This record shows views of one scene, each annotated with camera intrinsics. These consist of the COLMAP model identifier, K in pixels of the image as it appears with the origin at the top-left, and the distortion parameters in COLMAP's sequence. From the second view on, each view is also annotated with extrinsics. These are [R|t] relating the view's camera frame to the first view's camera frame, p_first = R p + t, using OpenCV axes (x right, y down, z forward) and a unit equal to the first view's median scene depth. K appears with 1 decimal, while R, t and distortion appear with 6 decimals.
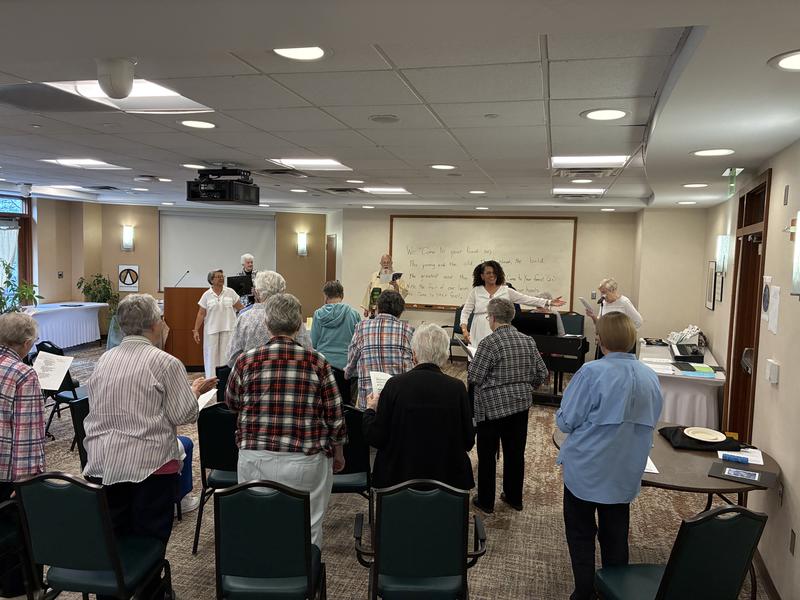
lens RADIAL K [[605.8, 0, 400.0], [0, 605.8, 300.0], [0, 0, 1]] dist [-0.008844, -0.004844]
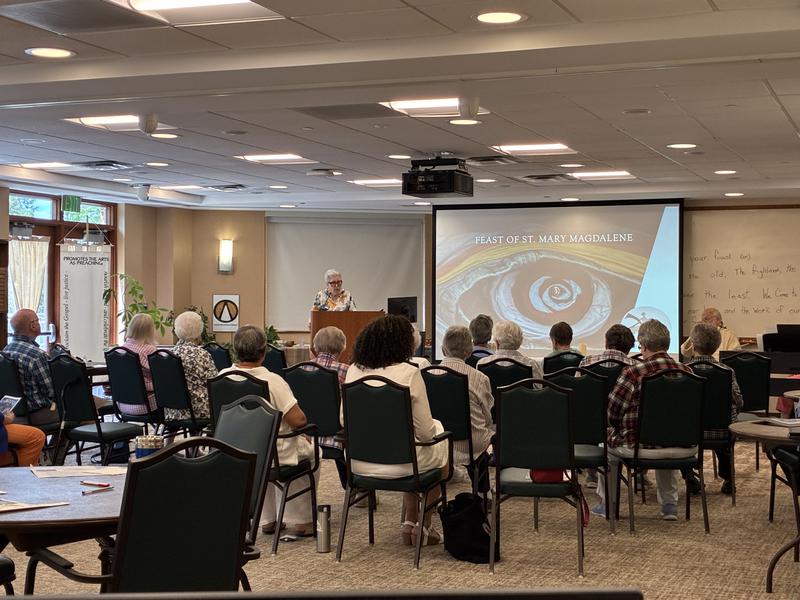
lens RADIAL K [[1303.5, 0, 400.0], [0, 1303.5, 300.0], [0, 0, 1]] dist [0.032744, 0.026568]
pose [[0.991871, -0.029307, -0.123826, -0.072448], [0.018373, 0.995903, -0.088544, 0.111257], [0.125913, 0.085549, 0.988346, -0.613888]]
